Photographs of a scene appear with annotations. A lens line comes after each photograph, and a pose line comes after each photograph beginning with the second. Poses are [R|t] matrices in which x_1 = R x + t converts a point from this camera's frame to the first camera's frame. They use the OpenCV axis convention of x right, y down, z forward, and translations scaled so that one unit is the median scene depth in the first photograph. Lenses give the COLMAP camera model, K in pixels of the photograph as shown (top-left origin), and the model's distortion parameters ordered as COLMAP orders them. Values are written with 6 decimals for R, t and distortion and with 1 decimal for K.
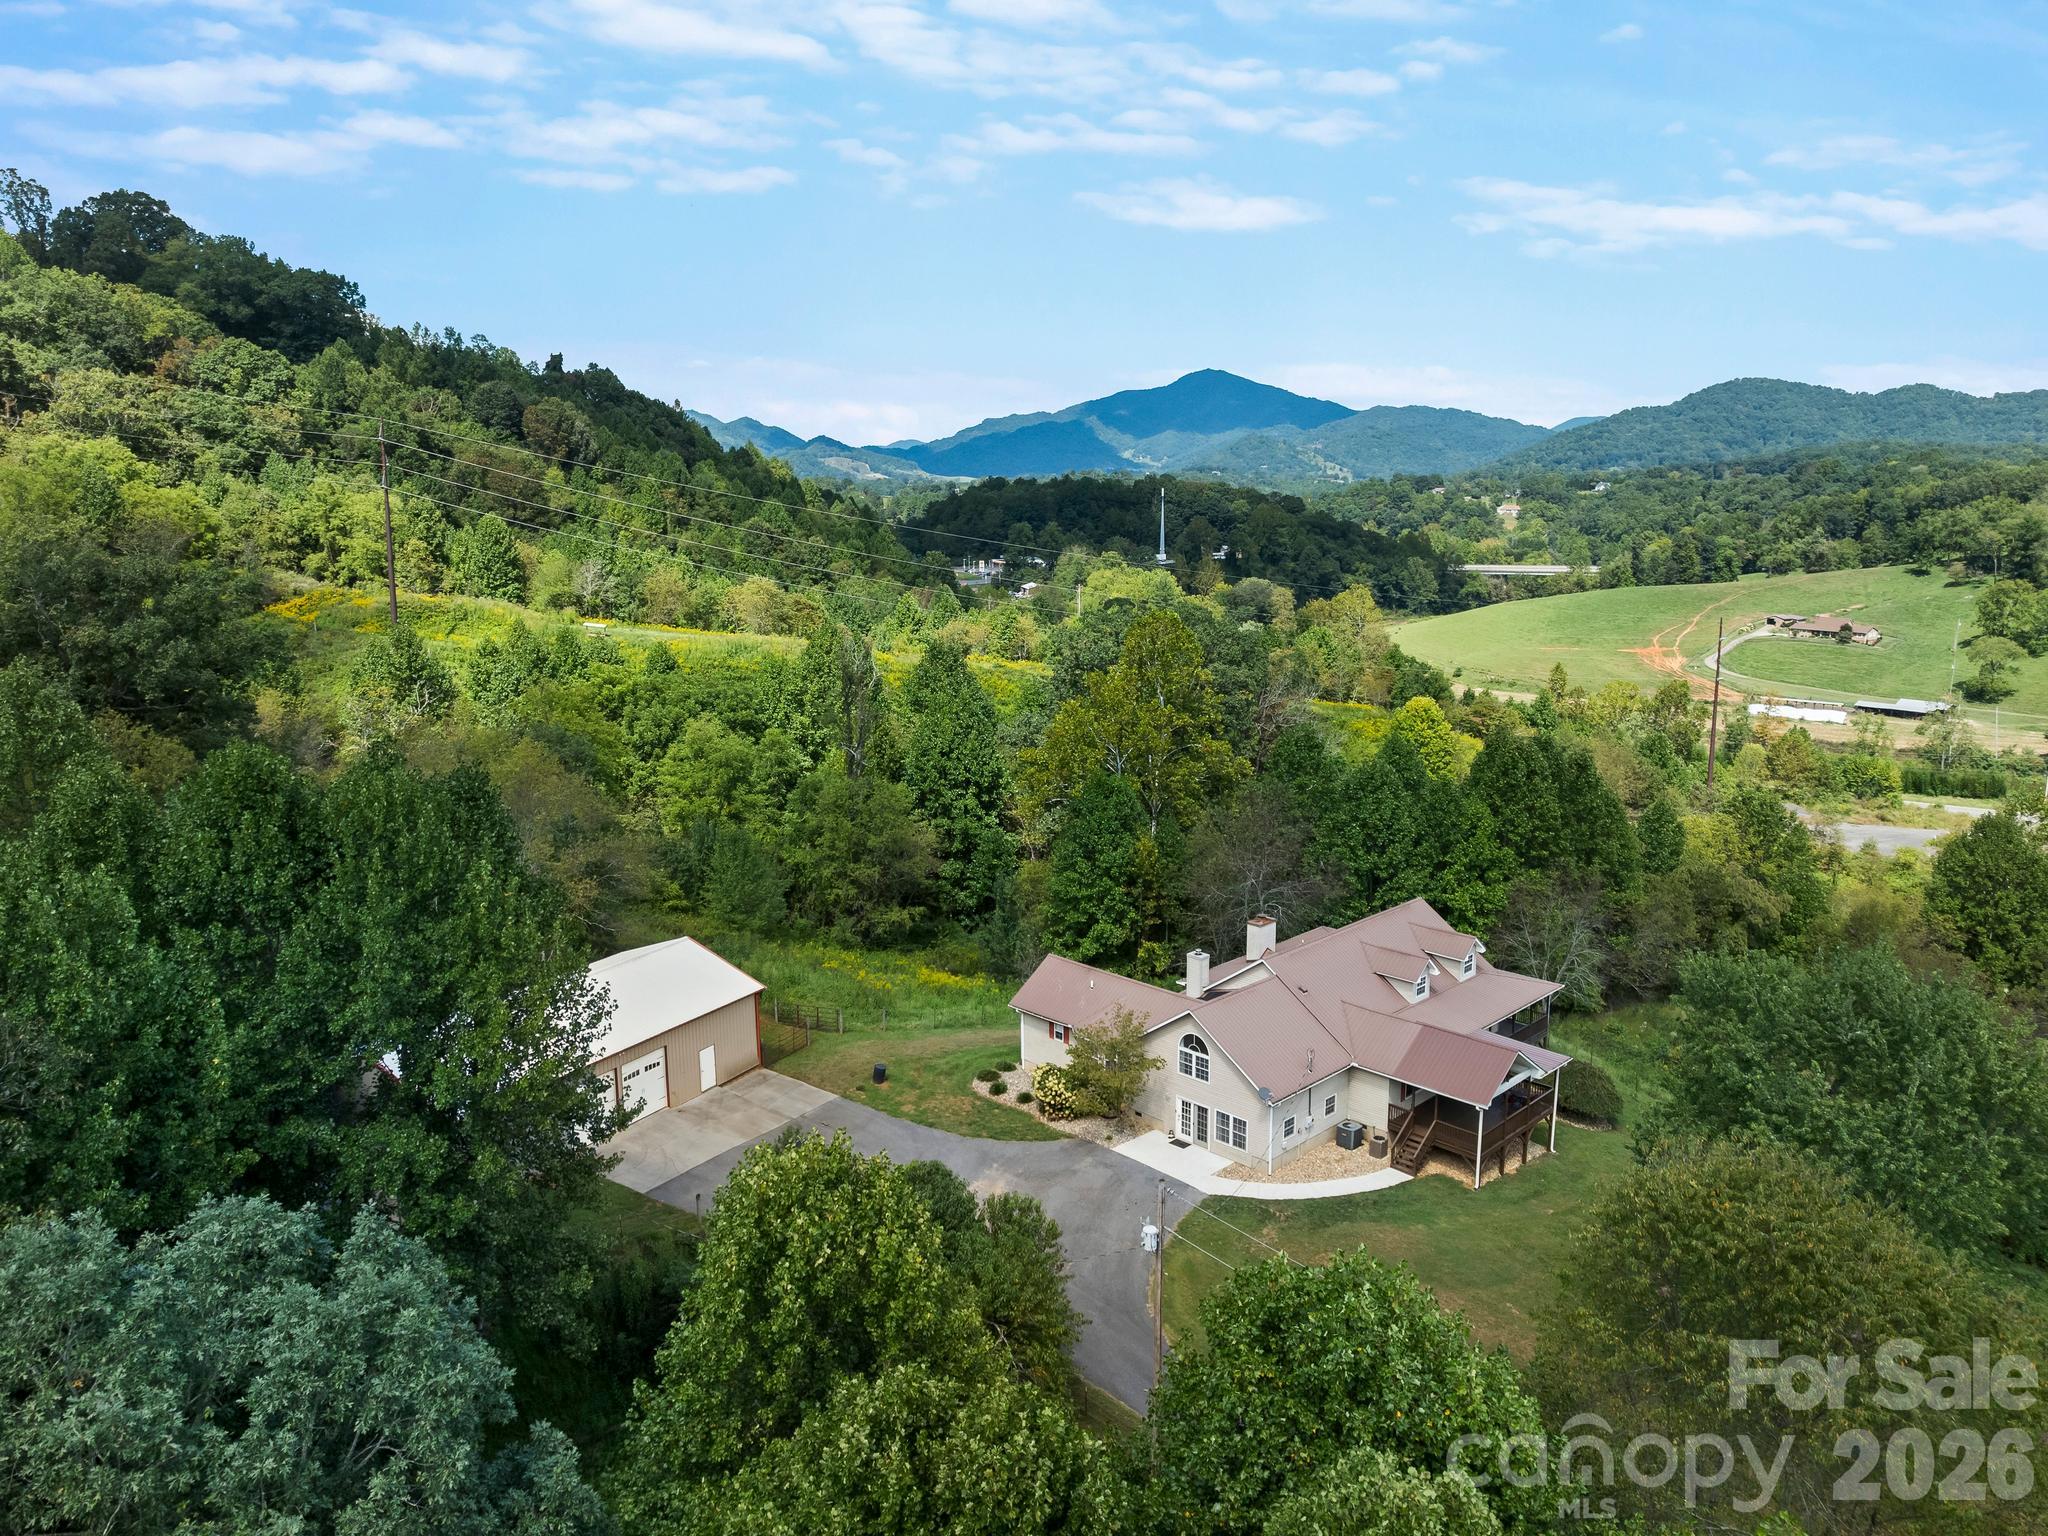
lens RADIAL K [[1527.0, 0, 1010.9], [0, 1527.0, 766.3], [0, 0, 1]] dist [-0.004726, 0.006361]
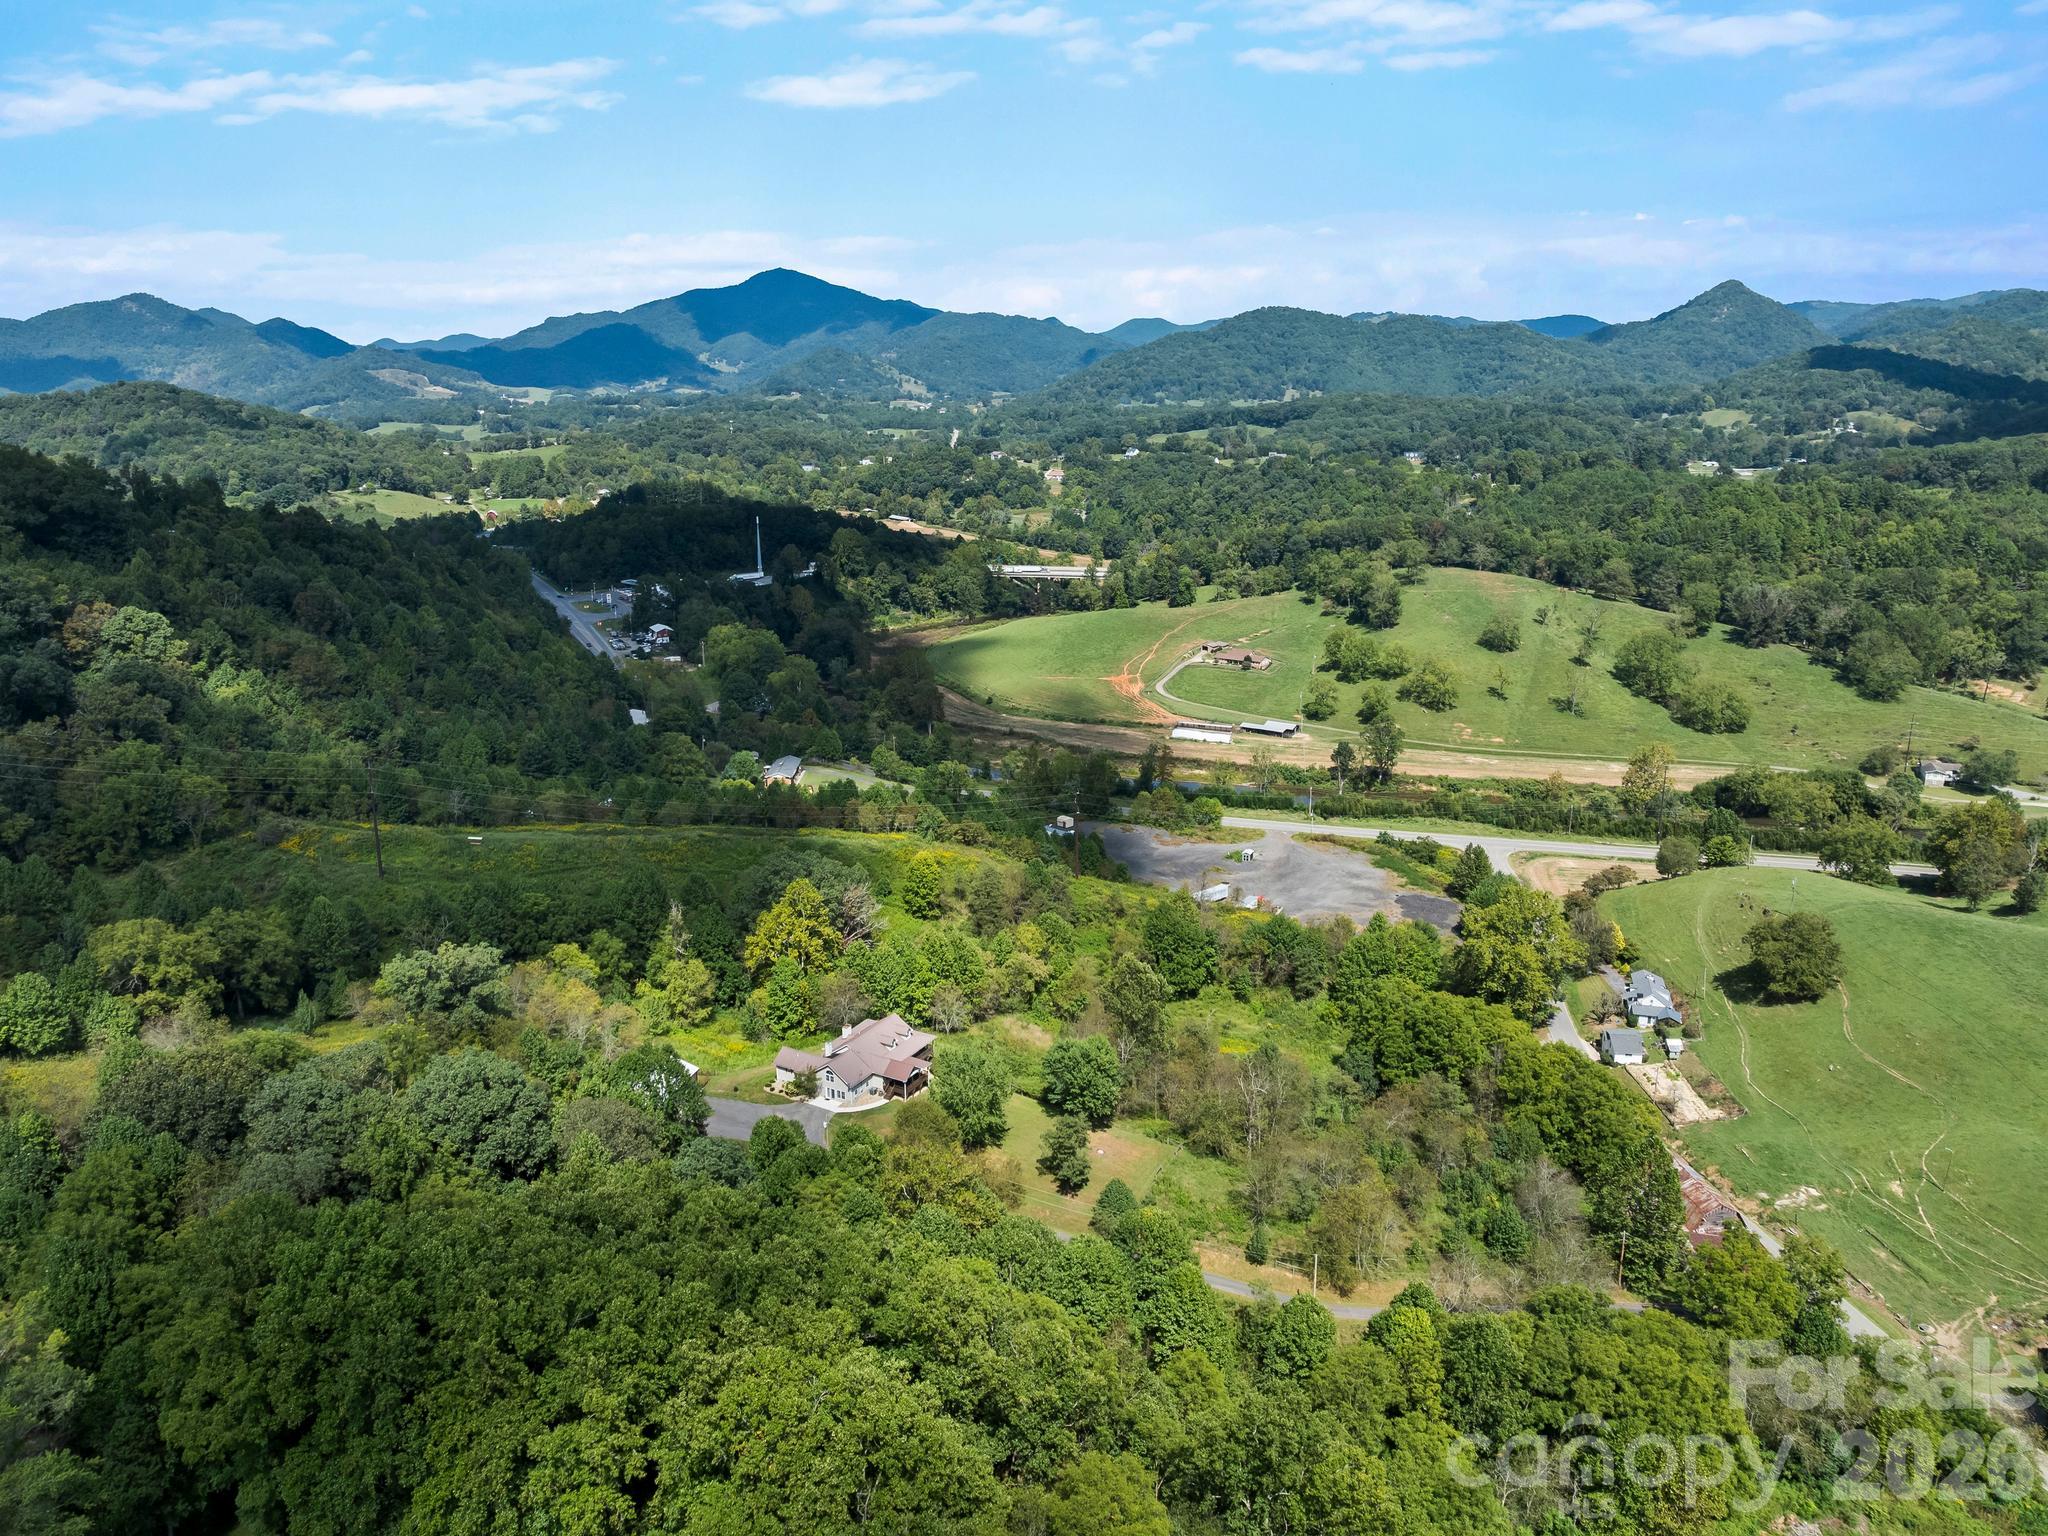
lens RADIAL K [[1527.0, 0, 1023.1], [0, 1527.0, 757.5], [0, 0, 1]] dist [-0.004726, 0.006361]
pose [[0.962089, -0.059774, 0.266104, -0.070341], [0.043599, 0.996848, 0.066286, -0.154205], [-0.269227, -0.052171, 0.961662, -0.506459]]
